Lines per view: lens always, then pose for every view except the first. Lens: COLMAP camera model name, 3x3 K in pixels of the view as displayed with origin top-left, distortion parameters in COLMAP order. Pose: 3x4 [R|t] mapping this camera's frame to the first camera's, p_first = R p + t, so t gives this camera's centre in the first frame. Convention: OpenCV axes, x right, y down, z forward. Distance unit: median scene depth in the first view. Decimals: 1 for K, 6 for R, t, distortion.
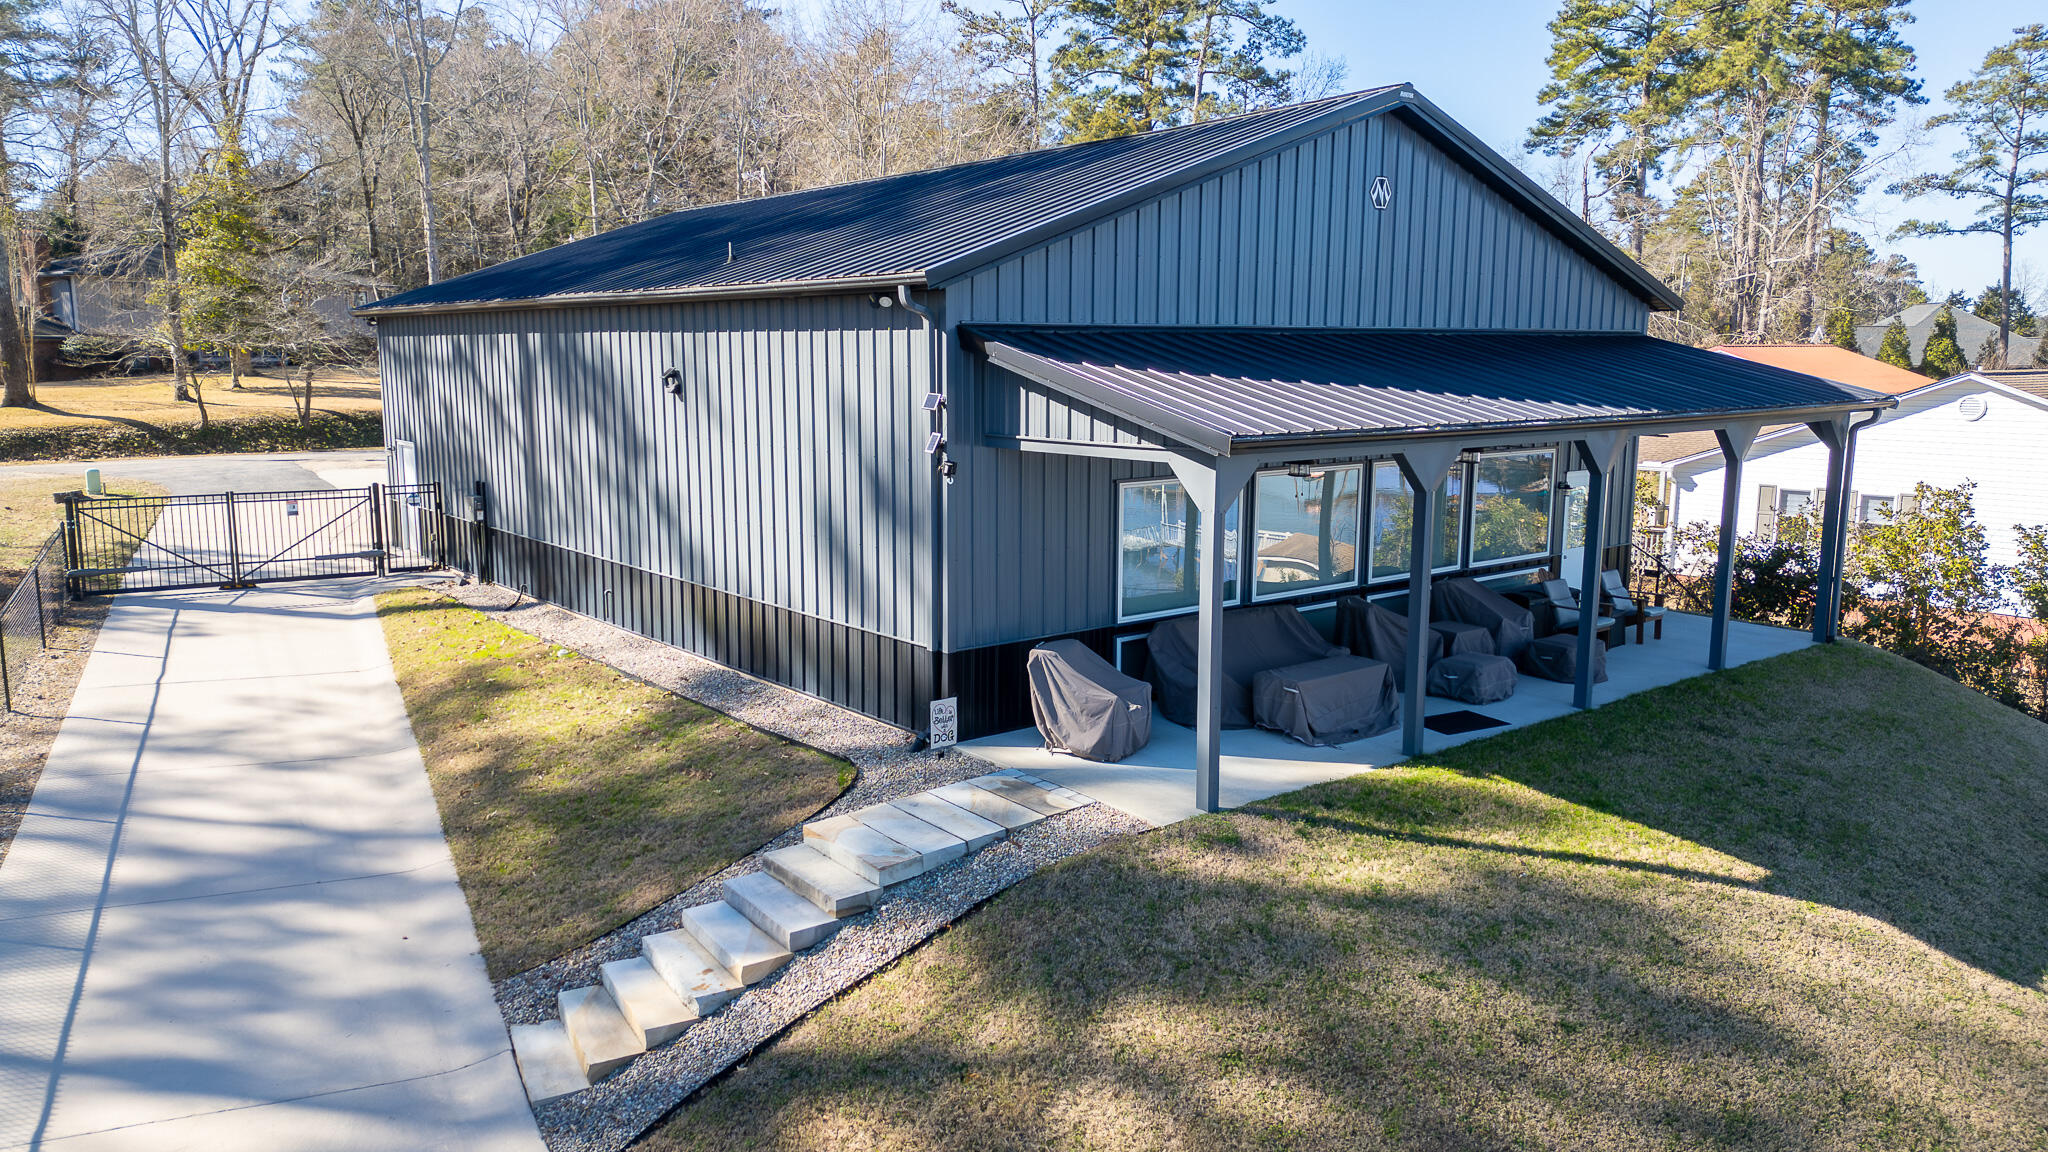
lens RADIAL K [[1469.9, 0, 1024.0], [0, 1469.9, 576.0], [0, 0, 1]] dist [-0.001325, 0.001633]
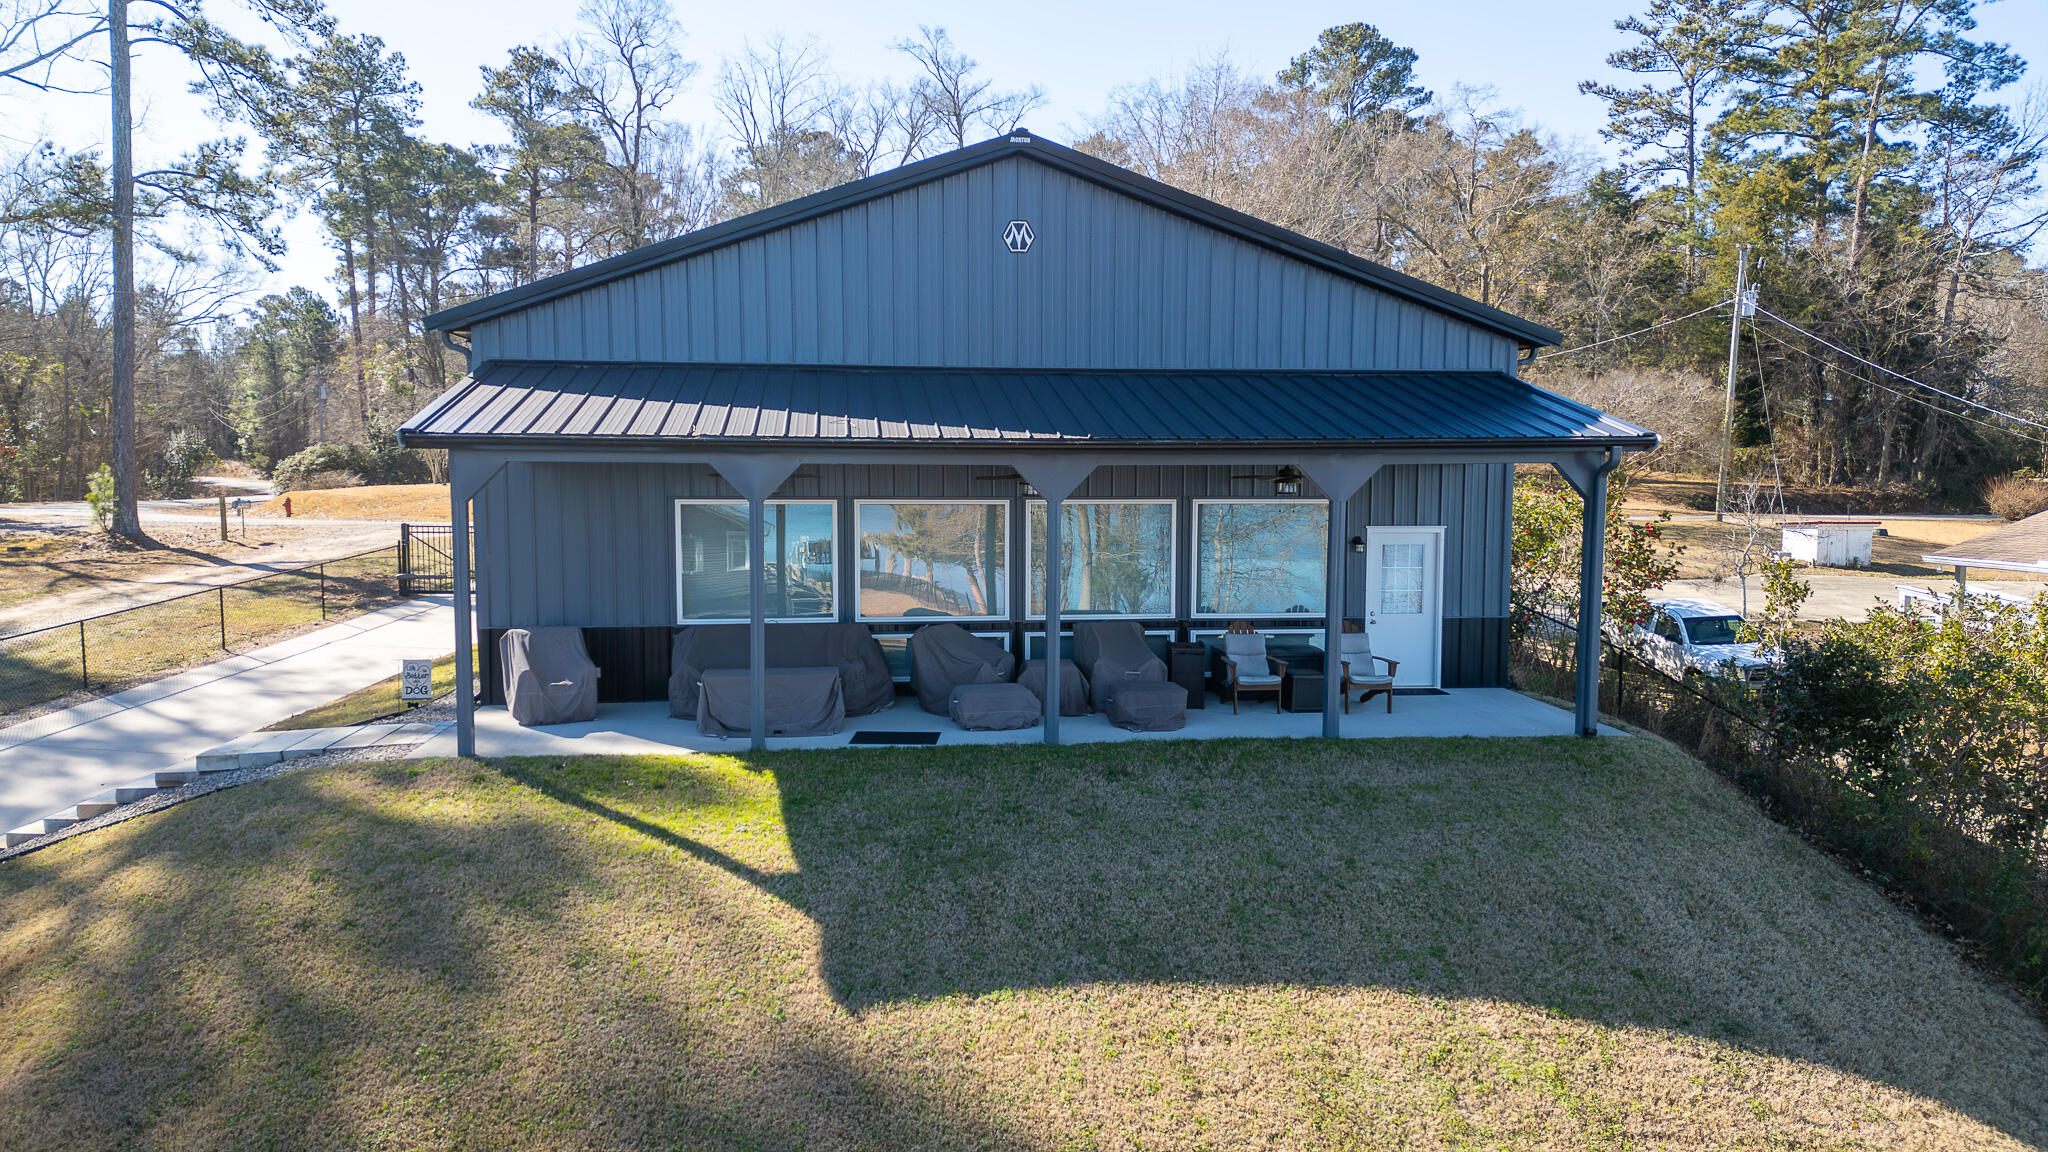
lens RADIAL K [[1439.0, 0, 1024.0], [0, 1439.0, 576.0], [0, 0, 1]] dist [0.070874, -0.059036]
pose [[0.851291, 0.041494, -0.523050, 0.157018], [-0.078966, 0.995646, -0.049536, 0.005384], [0.518717, 0.083473, 0.850861, 0.031475]]
